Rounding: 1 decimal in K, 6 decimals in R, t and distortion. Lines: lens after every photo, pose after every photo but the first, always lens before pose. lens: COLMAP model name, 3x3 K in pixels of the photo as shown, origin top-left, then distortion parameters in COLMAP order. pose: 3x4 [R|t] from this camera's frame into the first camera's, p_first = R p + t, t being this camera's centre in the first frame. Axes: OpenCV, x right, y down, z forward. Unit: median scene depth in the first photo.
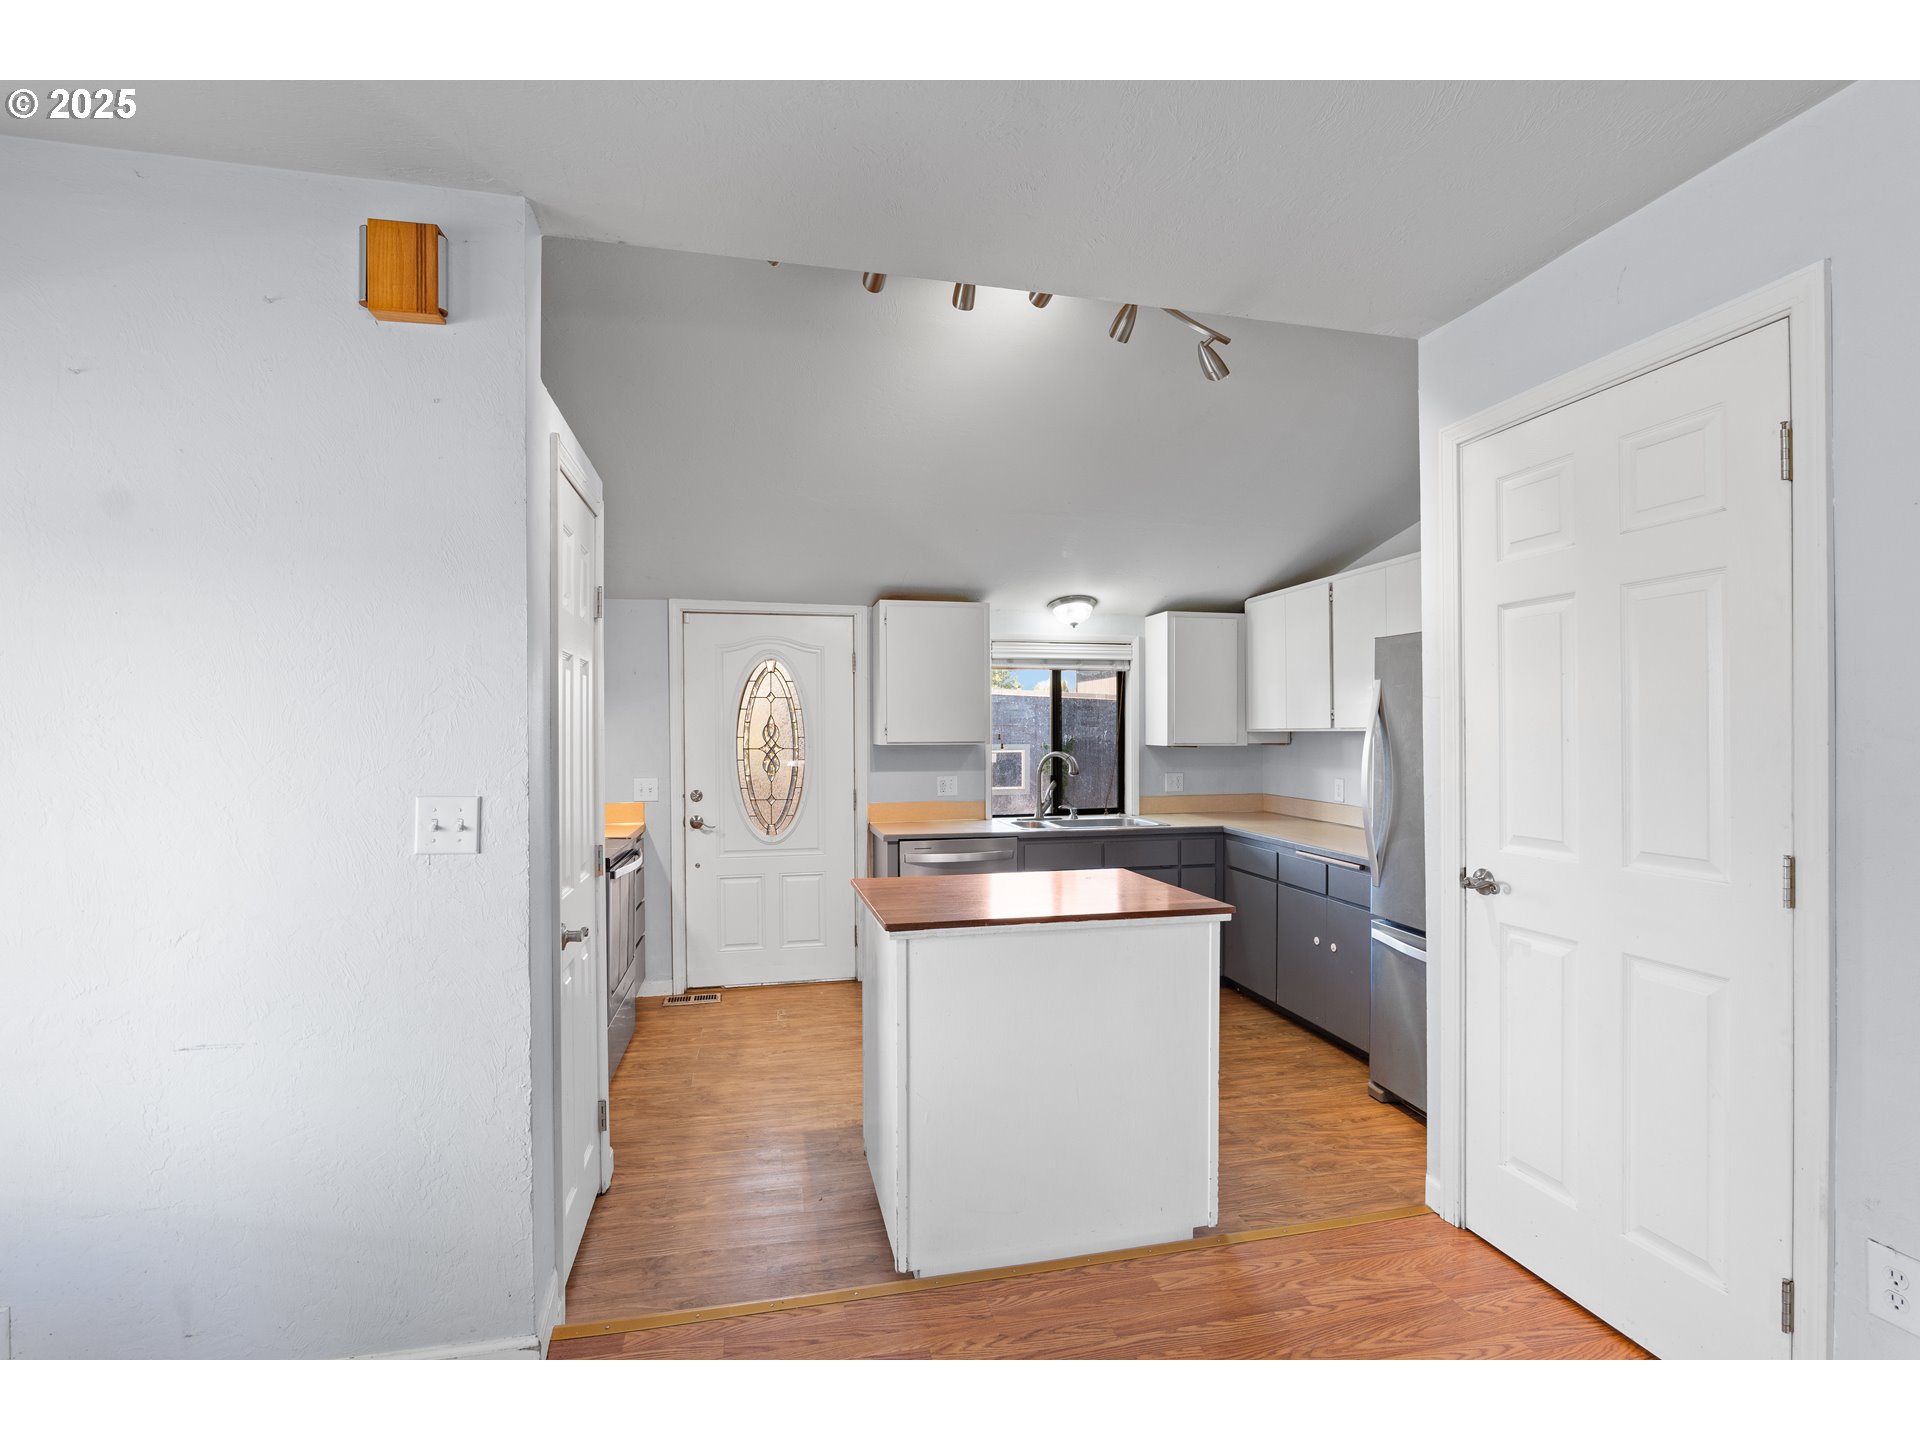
lens RADIAL K [[927.6, 0, 950.2], [0, 927.6, 711.1], [0, 0, 1]] dist [-0.011074, 0.000132]
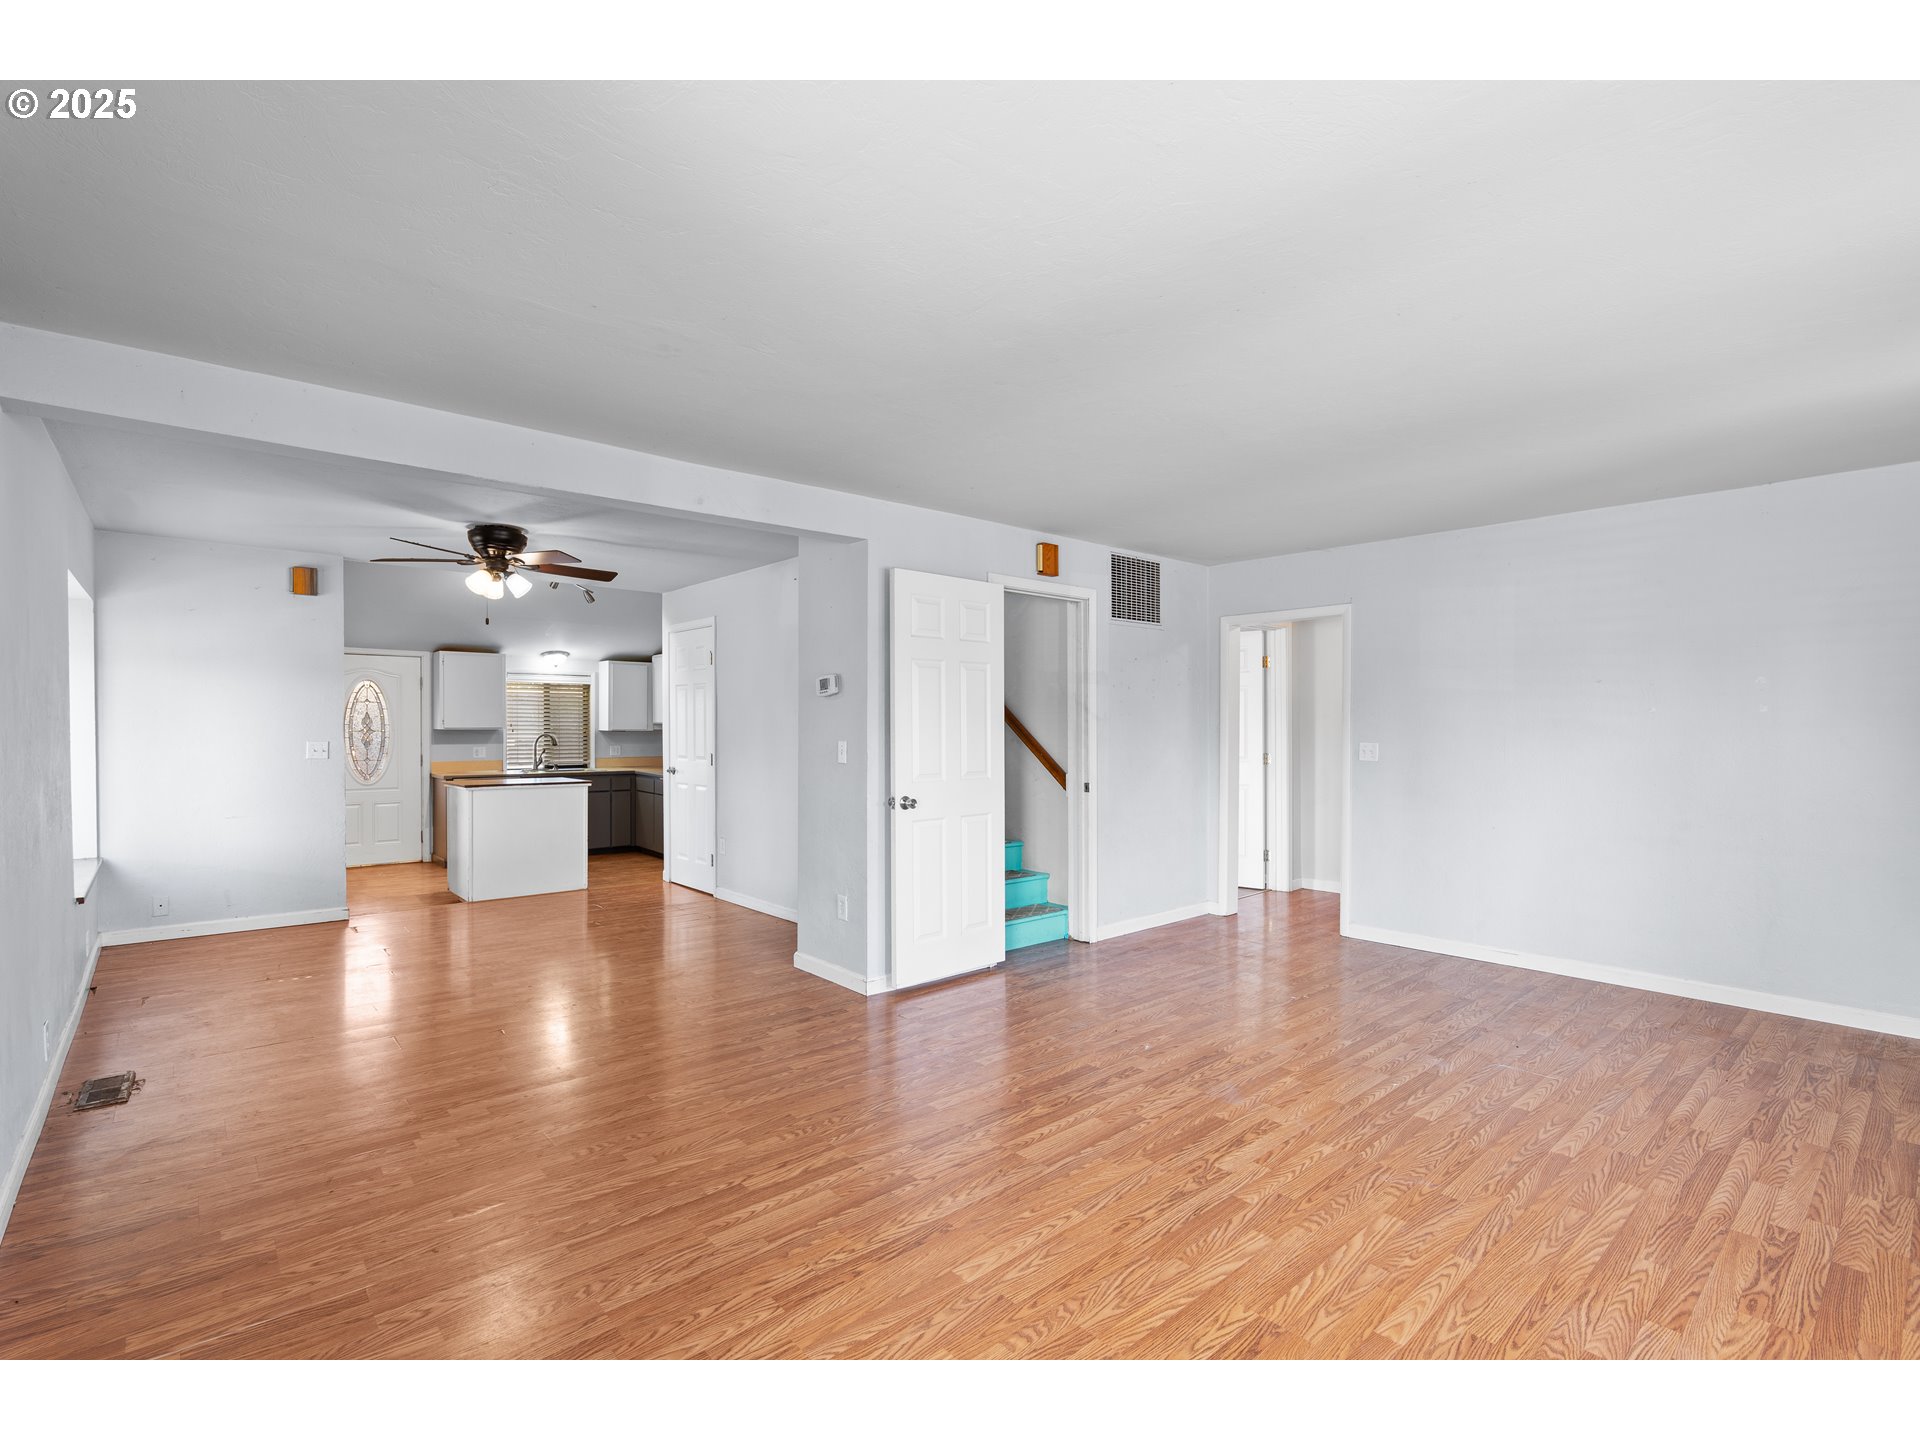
lens RADIAL K [[897.5, 0, 963.5], [0, 897.5, 727.8], [0, 0, 1]] dist [-0.024996, 0.007117]
pose [[0.873423, 0.006102, 0.486924, -0.026487], [-0.019812, 0.999539, 0.023010, -0.026704], [-0.486559, -0.029744, 0.873141, -1.030554]]
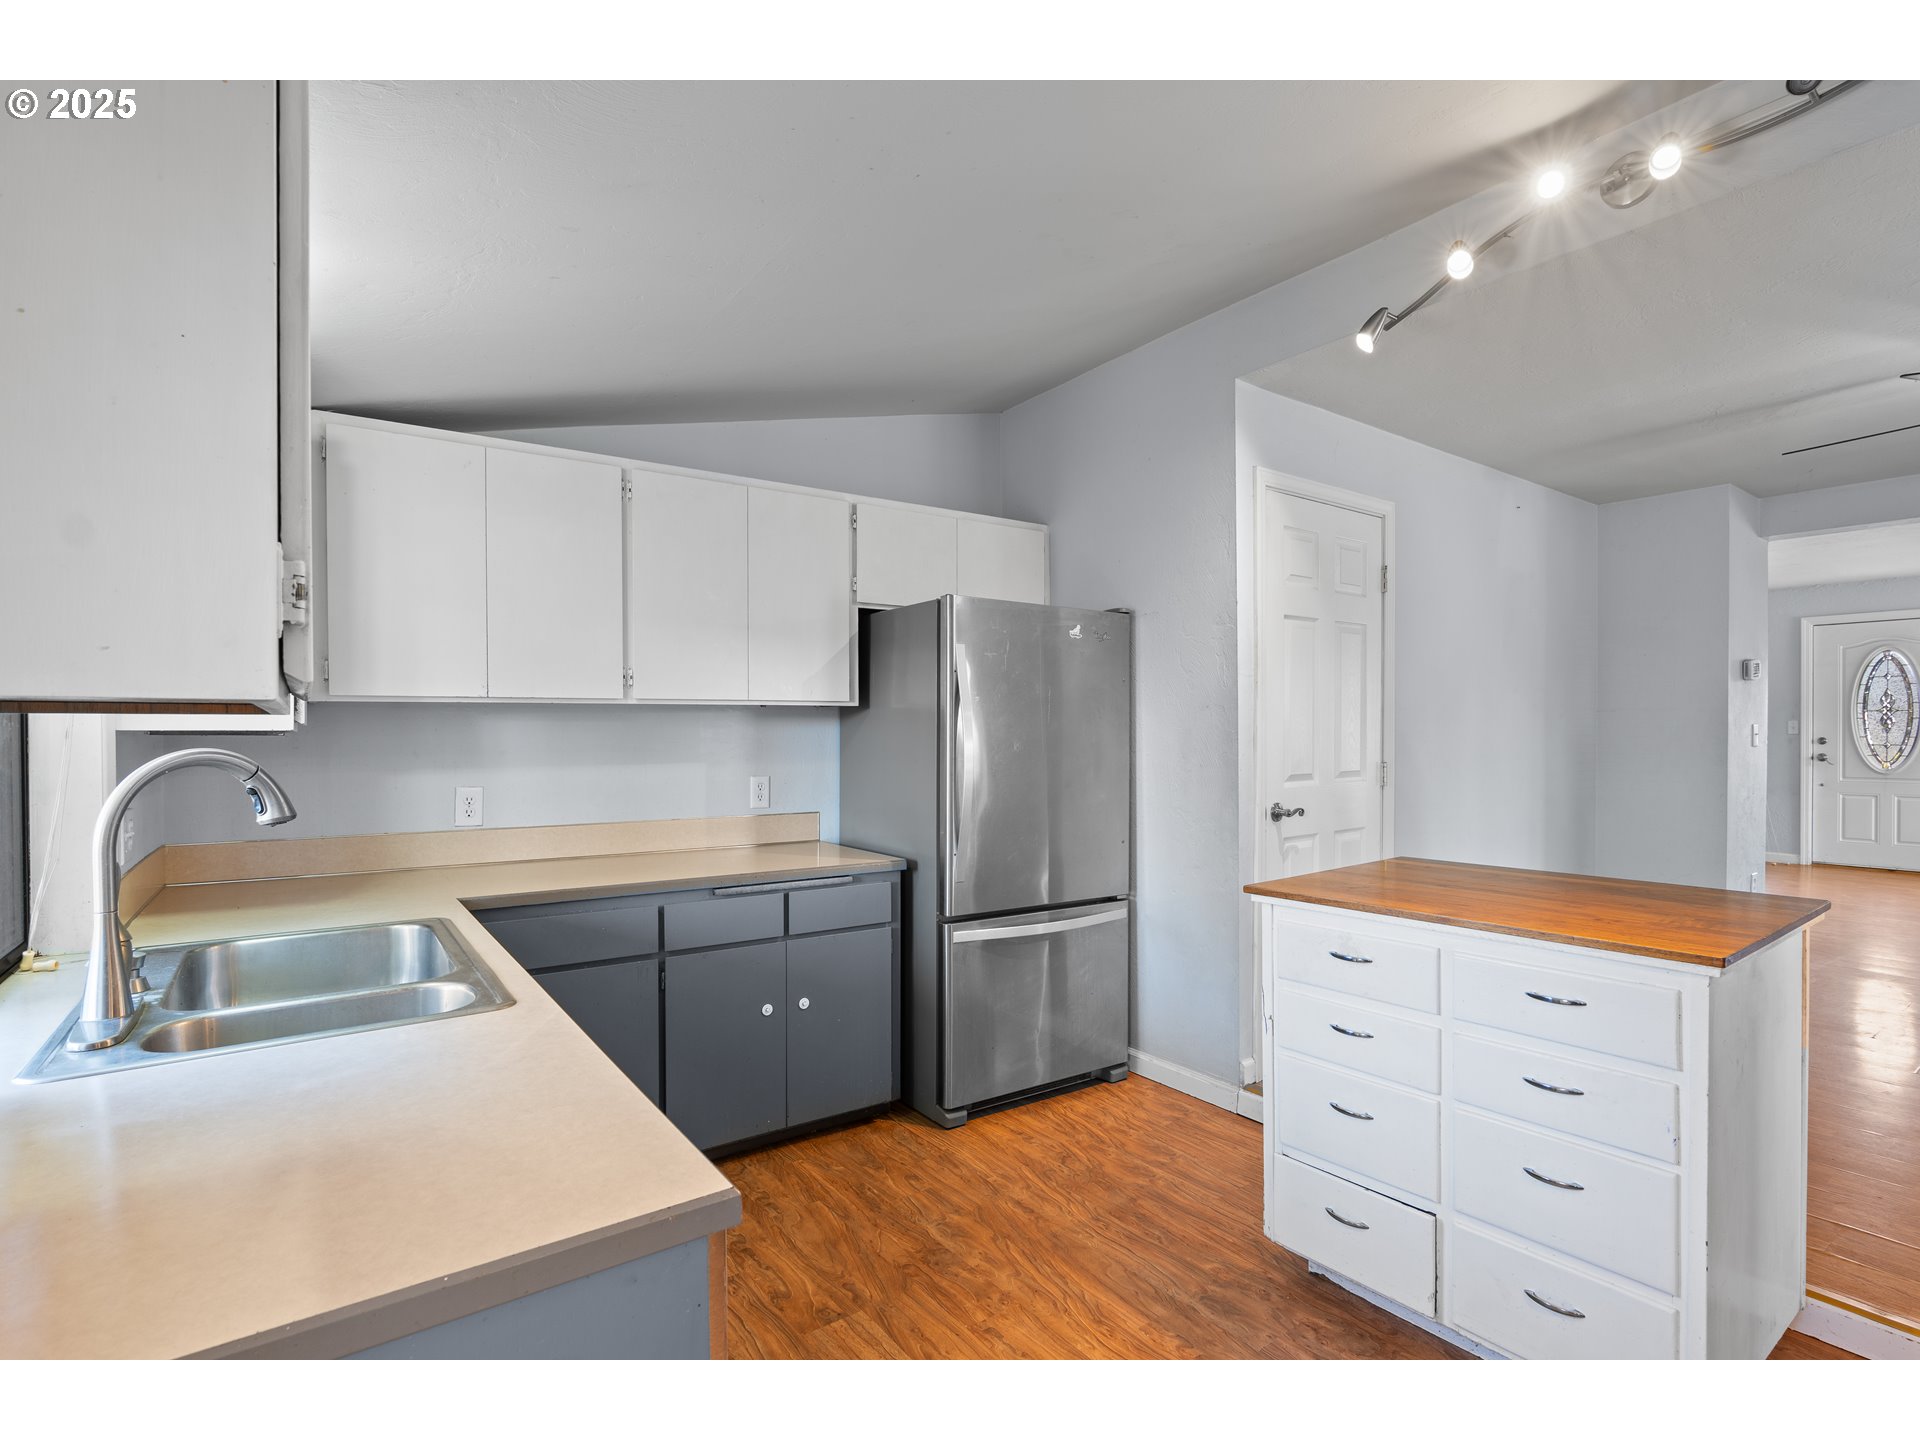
lens RADIAL K [[931.0, 0, 965.5], [0, 931.0, 739.1], [0, 0, 1]] dist [-0.001921, 0.000032]
pose [[-0.413933, -0.001783, 0.910306, -0.233977], [-0.013394, 0.999902, -0.004132, 0.040617], [-0.910209, -0.013903, -0.413916, 0.938555]]
